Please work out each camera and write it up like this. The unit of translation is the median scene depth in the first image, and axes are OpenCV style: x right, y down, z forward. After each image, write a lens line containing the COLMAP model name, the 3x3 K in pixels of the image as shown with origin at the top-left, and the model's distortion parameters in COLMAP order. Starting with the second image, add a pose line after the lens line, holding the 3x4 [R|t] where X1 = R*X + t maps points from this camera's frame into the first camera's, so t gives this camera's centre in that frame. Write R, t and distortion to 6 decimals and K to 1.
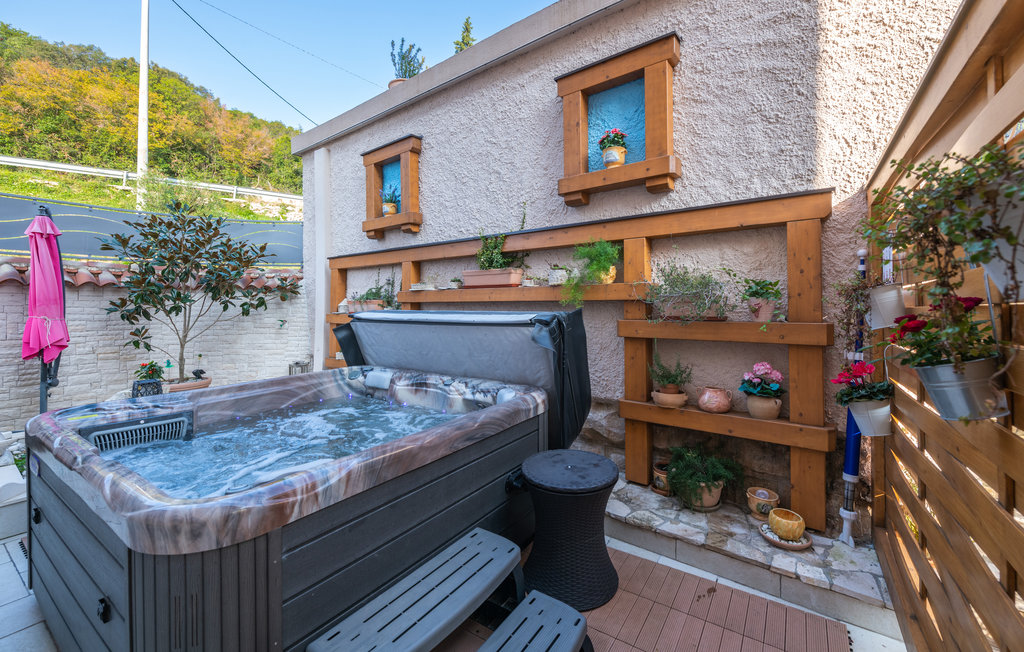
lens RADIAL K [[415.1, 0, 521.9], [0, 415.1, 304.0], [0, 0, 1]] dist [0.002920, -0.001428]
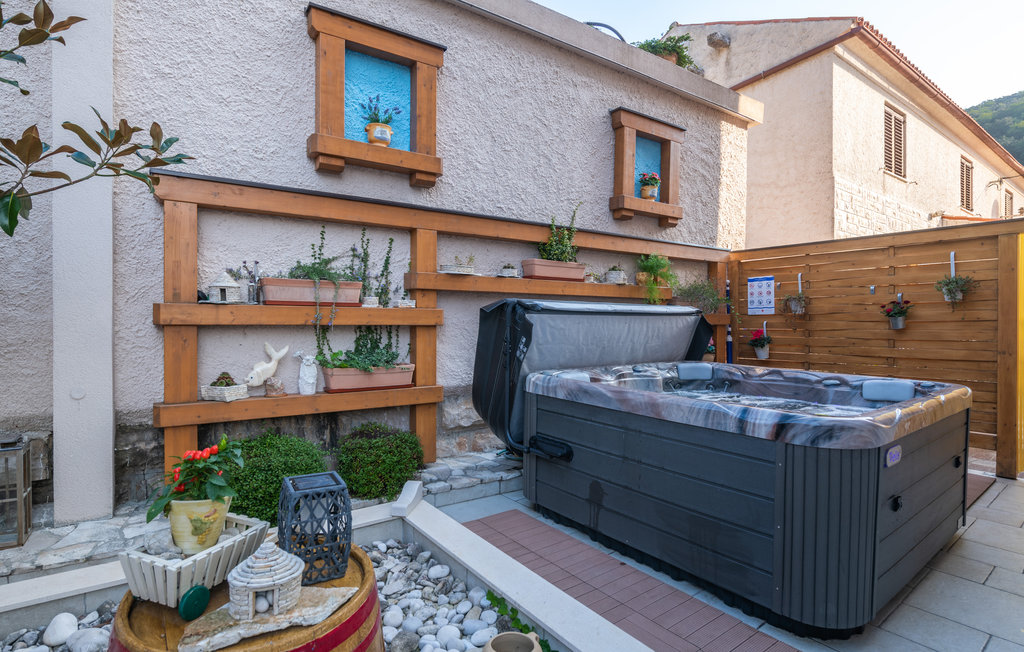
lens RADIAL K [[501.3, 0, 507.1], [0, 501.3, 334.9], [0, 0, 1]] dist [-0.004940, -0.001156]
pose [[0.336046, -0.022927, 0.941567, -0.919020], [-0.009010, 0.999580, 0.027556, 0.042065], [-0.941803, -0.017743, 0.335698, 0.550903]]
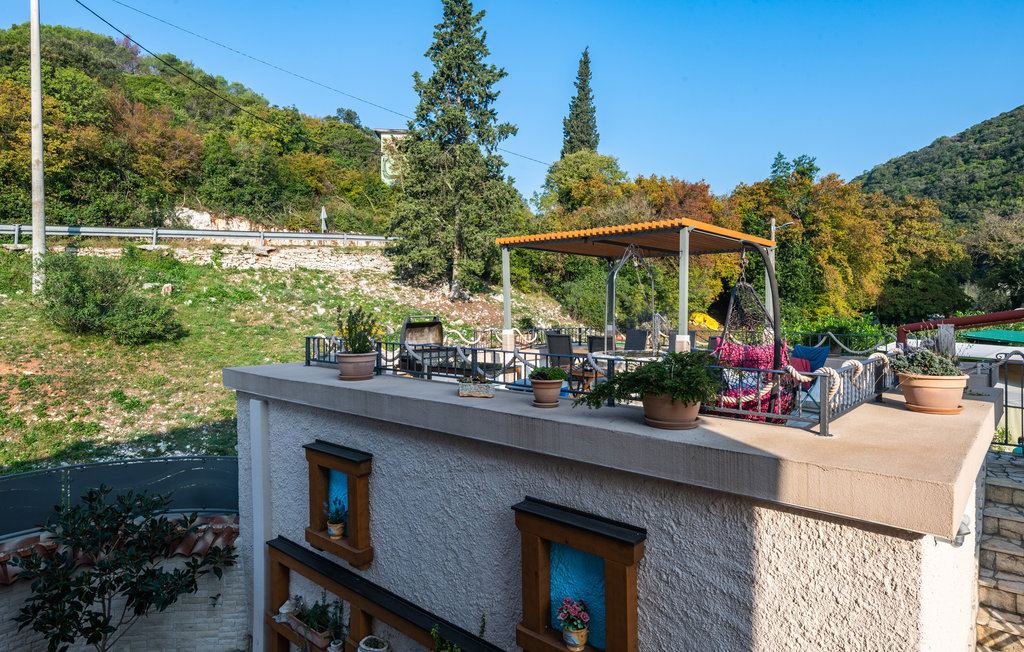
lens RADIAL K [[612.3, 0, 504.1], [0, 612.3, 301.1], [0, 0, 1]] dist [-0.010509, 0.000187]
pose [[0.996333, -0.008339, -0.085152, 0.118535], [0.008488, 0.999963, 0.001390, -0.653141], [0.085137, -0.002108, 0.996367, -0.177921]]
